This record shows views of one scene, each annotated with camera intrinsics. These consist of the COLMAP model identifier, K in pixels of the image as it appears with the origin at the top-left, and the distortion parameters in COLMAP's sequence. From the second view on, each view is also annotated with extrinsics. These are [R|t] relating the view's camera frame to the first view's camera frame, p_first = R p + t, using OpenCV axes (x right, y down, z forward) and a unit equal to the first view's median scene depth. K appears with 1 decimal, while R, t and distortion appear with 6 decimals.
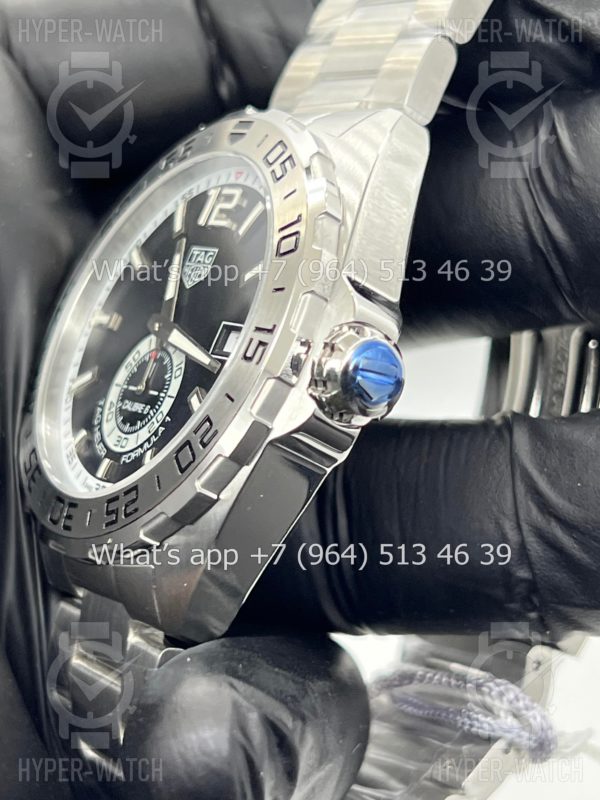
lens RADIAL K [[1844.2, 0, 300.0], [0, 1844.2, 400.0], [0, 0, 1]] dist [0.144711, 0.014656]
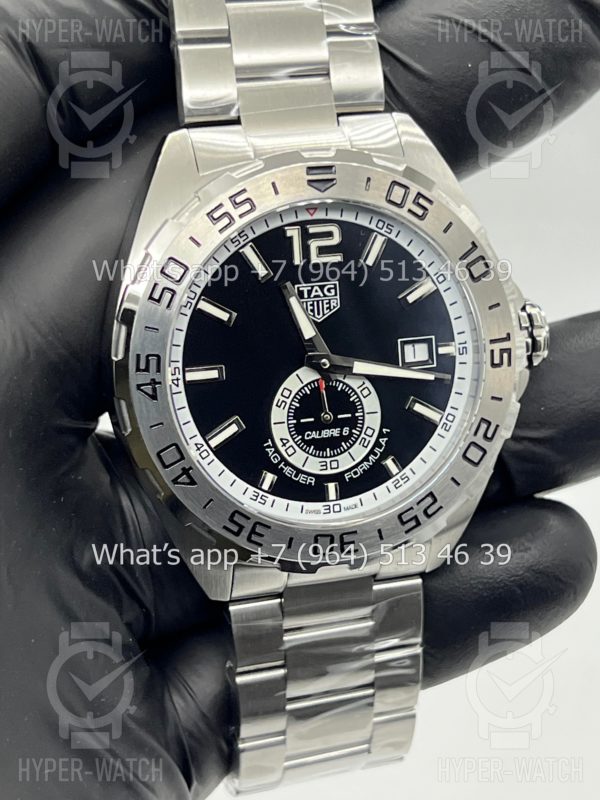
lens RADIAL K [[1844.2, 0, 300.0], [0, 1844.2, 400.0], [0, 0, 1]] dist [0.144711, 0.014656]
pose [[0.290445, -0.526379, 0.799104, -1.022335], [0.057861, 0.843237, 0.534420, -0.643032], [-0.955141, -0.108983, 0.275371, 0.701211]]
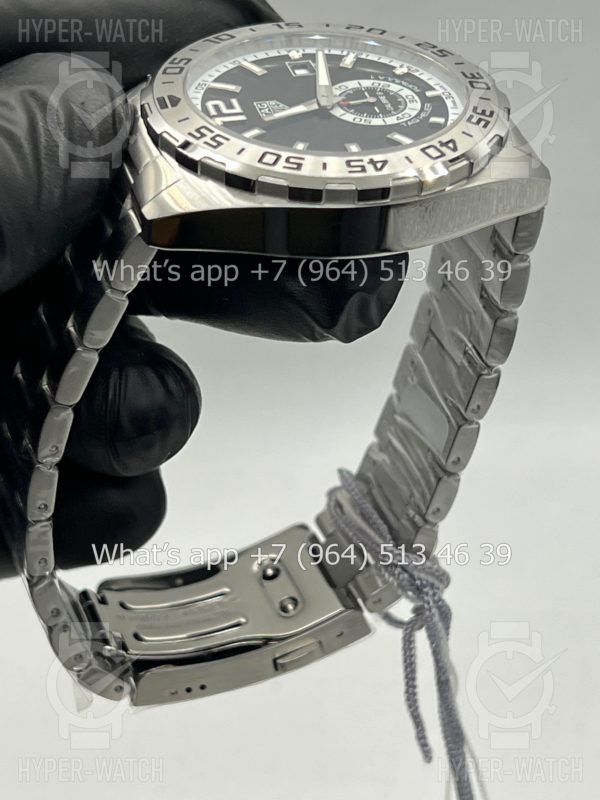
lens RADIAL K [[1875.4, 0, 300.0], [0, 1875.4, 400.0], [0, 0, 1]] dist [0.136365, 0.010528]
pose [[-0.539960, 0.353058, 0.764064, -1.037127], [0.838136, 0.142190, 0.526603, -0.747119], [0.077279, 0.924734, -0.372687, 1.721340]]
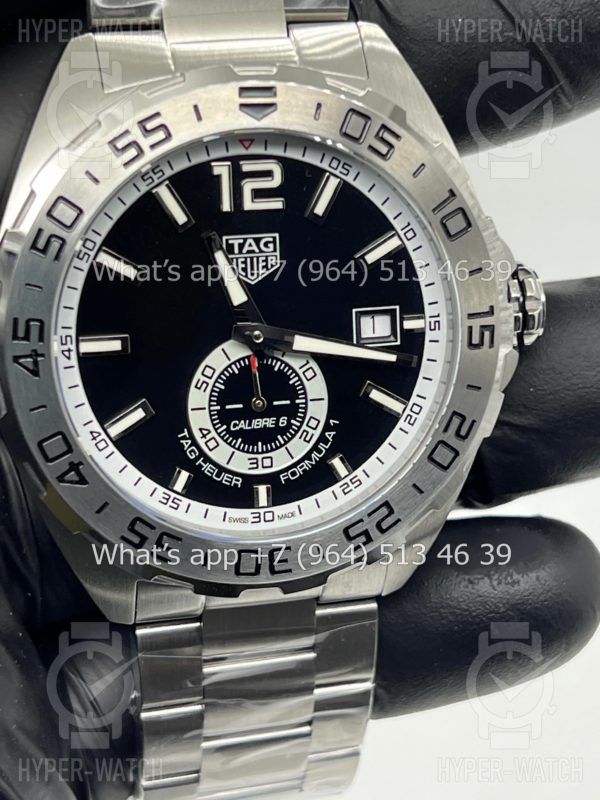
lens RADIAL K [[1844.2, 0, 300.0], [0, 1844.2, 400.0], [0, 0, 1]] dist [0.144711, 0.014656]
pose [[0.336270, -0.545185, 0.767917, -0.797701], [0.044885, 0.823752, 0.565170, -0.536252], [-0.940695, -0.155582, 0.301474, 0.704841]]
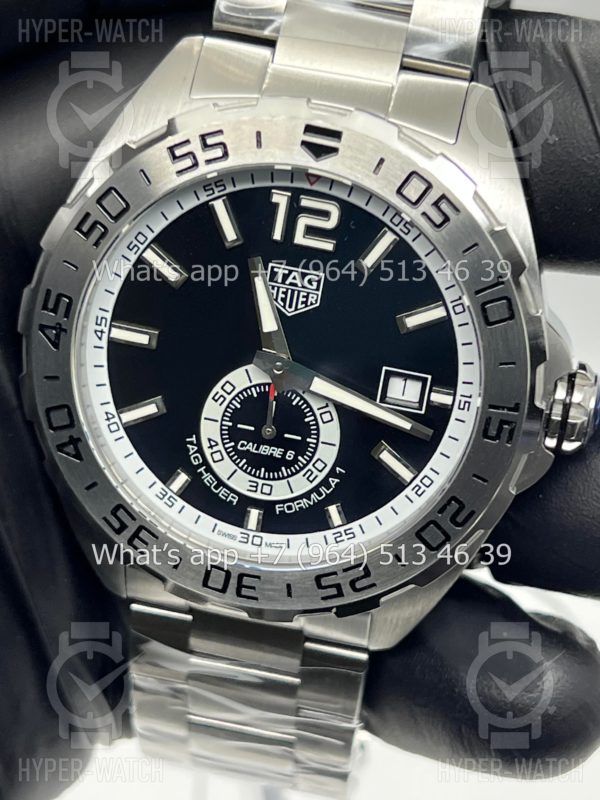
lens RADIAL K [[1844.2, 0, 300.0], [0, 1844.2, 400.0], [0, 0, 1]] dist [0.144711, 0.014656]
pose [[0.703012, -0.438293, 0.560065, -0.595766], [0.013883, 0.795826, 0.605367, -0.589022], [-0.711042, -0.417805, 0.565560, 0.469469]]
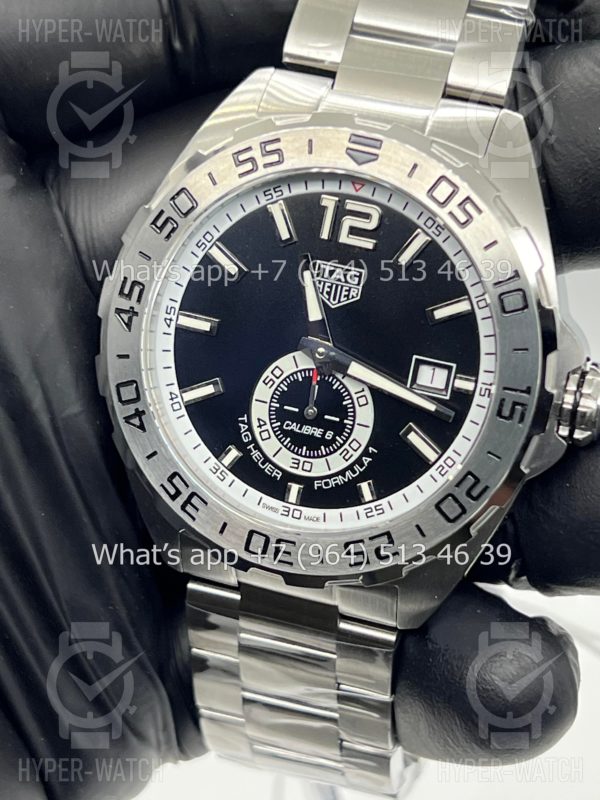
lens RADIAL K [[1844.2, 0, 300.0], [0, 1844.2, 400.0], [0, 0, 1]] dist [0.144711, 0.014656]
pose [[0.784863, -0.318919, 0.531301, -0.647832], [0.031041, 0.876552, 0.480305, -0.517818], [-0.618891, -0.360481, 0.697873, 0.279245]]
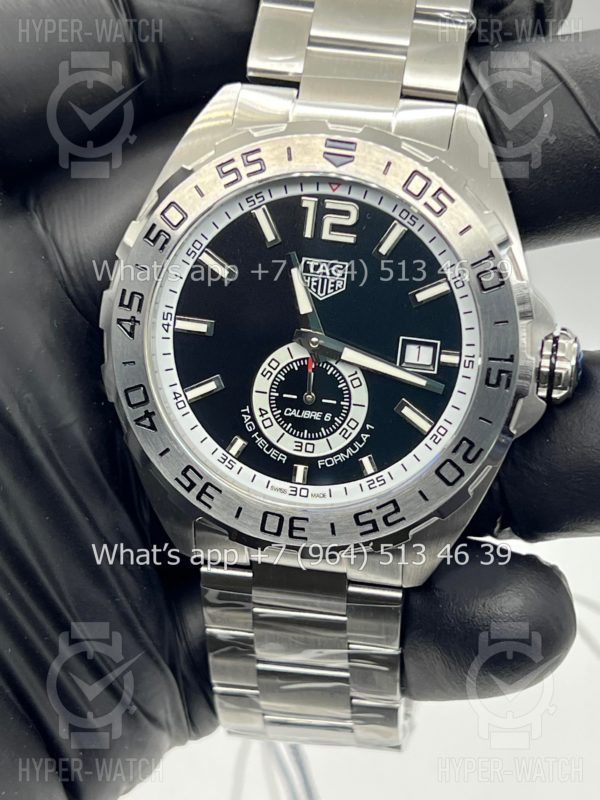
lens RADIAL K [[1844.2, 0, 300.0], [0, 1844.2, 400.0], [0, 0, 1]] dist [0.144711, 0.014656]
pose [[0.689869, -0.397659, 0.604937, -0.780236], [0.065005, 0.866276, 0.495319, -0.570036], [-0.721010, -0.302381, 0.623466, 0.300008]]
